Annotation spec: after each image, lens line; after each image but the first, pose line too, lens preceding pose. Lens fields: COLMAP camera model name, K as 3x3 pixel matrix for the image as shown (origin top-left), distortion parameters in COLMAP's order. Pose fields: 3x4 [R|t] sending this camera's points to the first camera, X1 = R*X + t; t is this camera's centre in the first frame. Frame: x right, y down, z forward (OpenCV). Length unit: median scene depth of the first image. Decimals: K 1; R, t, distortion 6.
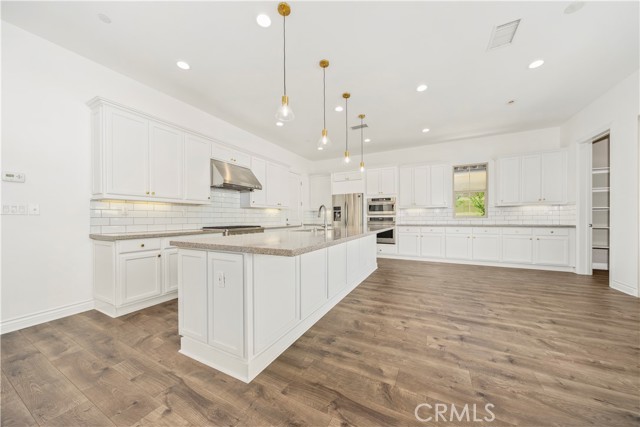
lens RADIAL K [[218.2, 0, 322.7], [0, 218.2, 218.9], [0, 0, 1]] dist [-0.007995, 0.000042]
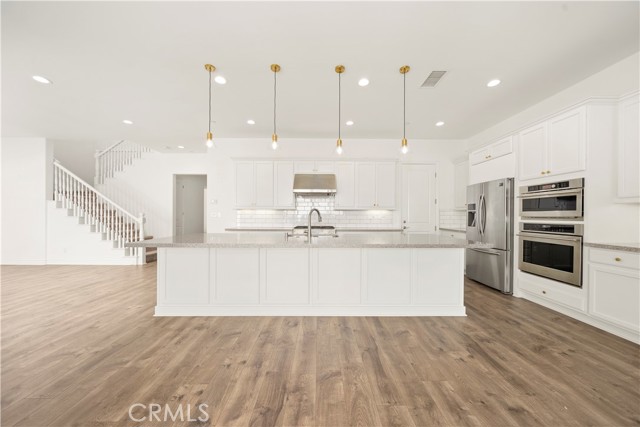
lens RADIAL K [[218.2, 0, 320.1], [0, 218.2, 214.4], [0, 0, 1]] dist [-0.007995, 0.000042]
pose [[0.464528, 0.003540, -0.885552, 0.730935], [-0.010217, 0.999947, -0.001362, -0.034880], [0.885500, 0.009681, 0.464539, 0.540983]]
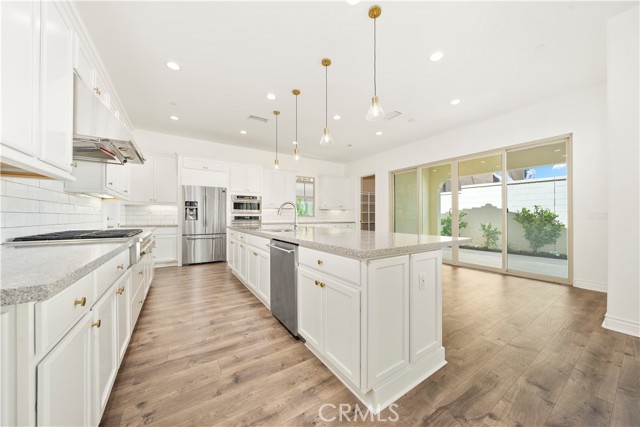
lens RADIAL K [[218.2, 0, 320.6], [0, 218.2, 216.4], [0, 0, 1]] dist [-0.007995, 0.000042]
pose [[0.492788, 0.009053, 0.870102, -0.649124], [-0.002328, 0.999956, -0.009086, 0.004012], [-0.870146, 0.002452, 0.492787, 0.397908]]
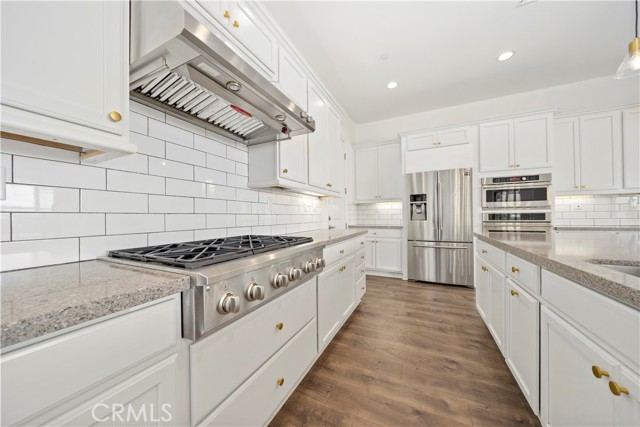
lens RADIAL K [[218.2, 0, 321.7], [0, 218.2, 214.7], [0, 0, 1]] dist [-0.007995, 0.000042]
pose [[0.999576, -0.004371, 0.028803, -0.335837], [0.004691, 0.999928, -0.011044, 0.000754], [-0.028752, 0.011174, 0.999524, 0.792803]]
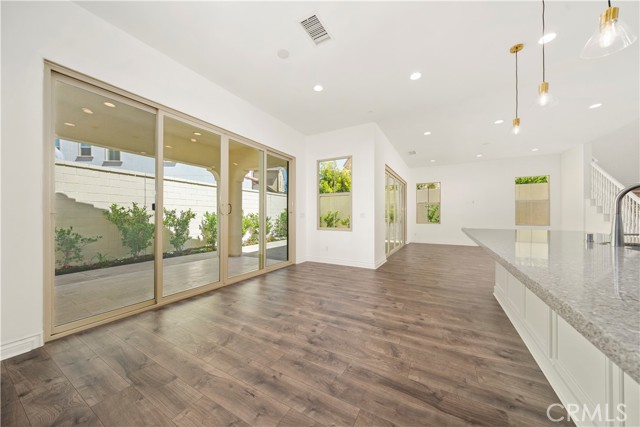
lens RADIAL K [[218.2, 0, 319.9], [0, 218.2, 215.7], [0, 0, 1]] dist [-0.007995, 0.000042]
pose [[-0.999048, 0.006517, 0.043136, 0.493782], [0.006699, 0.999969, 0.004063, -0.010806], [-0.043109, 0.004348, -0.999061, 1.256250]]
